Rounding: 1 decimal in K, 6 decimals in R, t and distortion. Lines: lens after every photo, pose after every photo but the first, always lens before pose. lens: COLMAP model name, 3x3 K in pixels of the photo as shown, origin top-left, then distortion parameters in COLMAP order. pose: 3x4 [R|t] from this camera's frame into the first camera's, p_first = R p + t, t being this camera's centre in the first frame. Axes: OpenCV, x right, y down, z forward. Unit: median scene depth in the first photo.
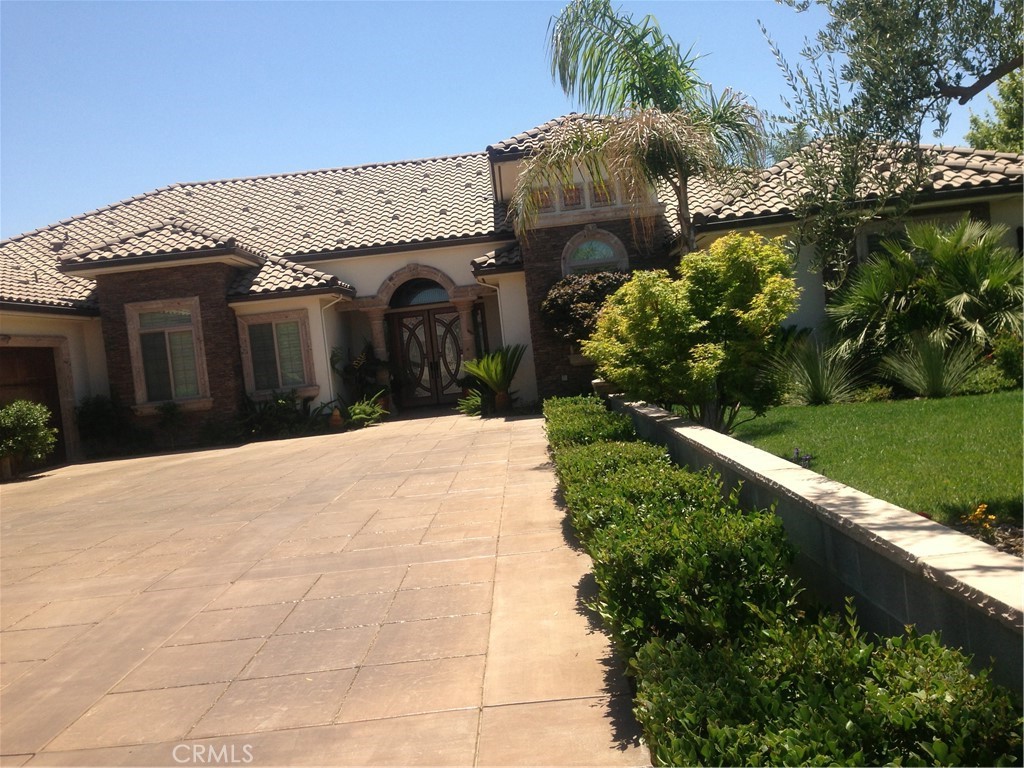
lens RADIAL K [[843.8, 0, 512.0], [0, 843.8, 384.0], [0, 0, 1]] dist [-0.003945, -0.000238]
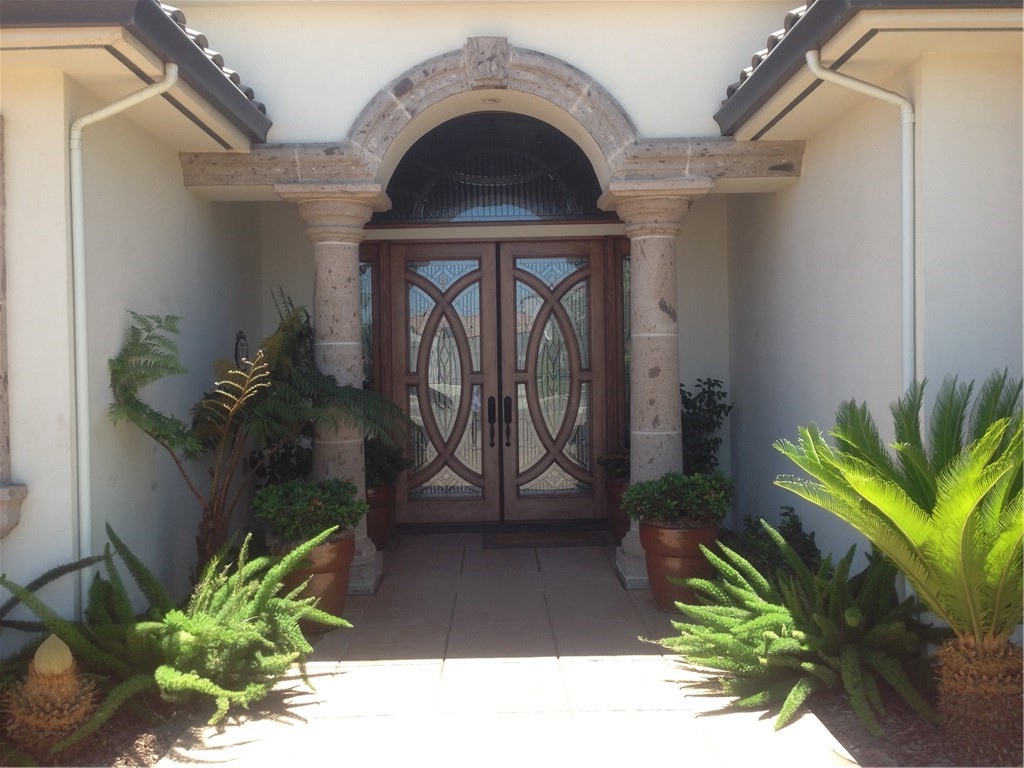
lens RADIAL K [[843.8, 0, 512.0], [0, 843.8, 384.0], [0, 0, 1]] dist [-0.003945, -0.000238]
pose [[0.995178, 0.090919, 0.036806, -0.110619], [-0.089912, 0.995552, -0.028154, -0.025530], [-0.039202, 0.024709, 0.998926, 0.733770]]
